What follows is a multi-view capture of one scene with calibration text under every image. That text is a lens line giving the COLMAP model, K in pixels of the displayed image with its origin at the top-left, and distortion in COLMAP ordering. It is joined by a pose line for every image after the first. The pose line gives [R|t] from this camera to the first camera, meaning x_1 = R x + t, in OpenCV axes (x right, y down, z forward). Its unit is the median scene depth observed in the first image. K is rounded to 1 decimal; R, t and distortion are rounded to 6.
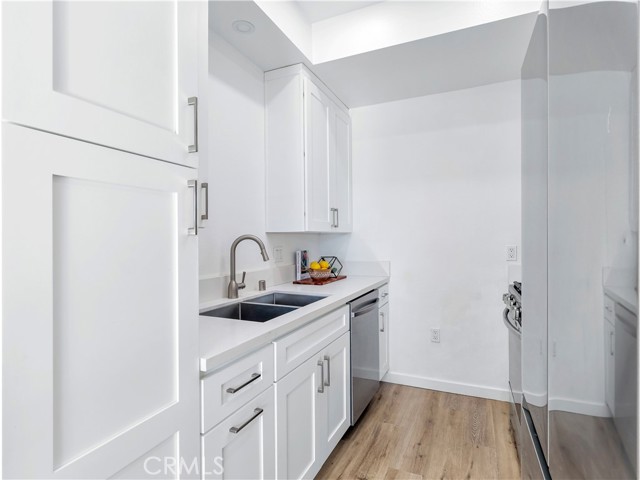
lens RADIAL K [[336.3, 0, 331.9], [0, 336.3, 232.3], [0, 0, 1]] dist [-0.004049, 0.002753]
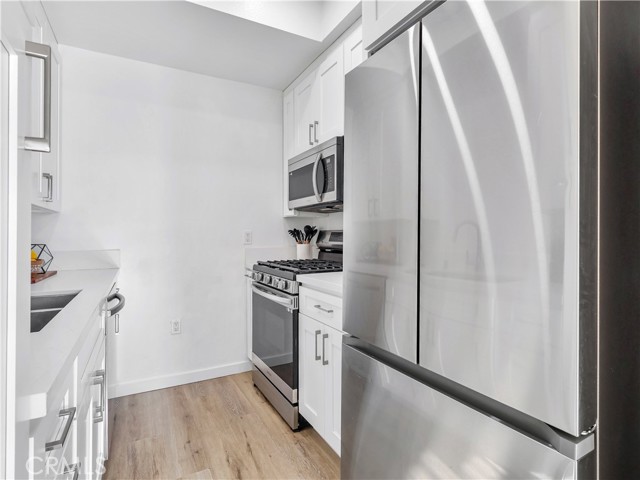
lens RADIAL K [[336.3, 0, 321.7], [0, 336.3, 228.0], [0, 0, 1]] dist [-0.004049, 0.002753]
pose [[0.617189, 0.022173, 0.786503, -0.210852], [-0.016565, 0.999747, -0.015186, 0.047502], [-0.786641, -0.003656, 0.617400, 0.129151]]
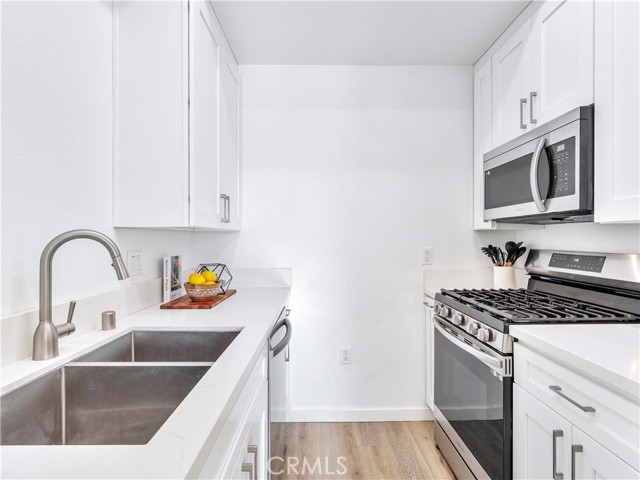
lens RADIAL K [[336.3, 0, 321.5], [0, 336.3, 237.7], [0, 0, 1]] dist [-0.004049, 0.002753]
pose [[0.915603, 0.010743, 0.401940, -0.098684], [-0.017058, 0.999781, 0.012136, 0.006342], [-0.401721, -0.017968, 0.915586, 0.312988]]
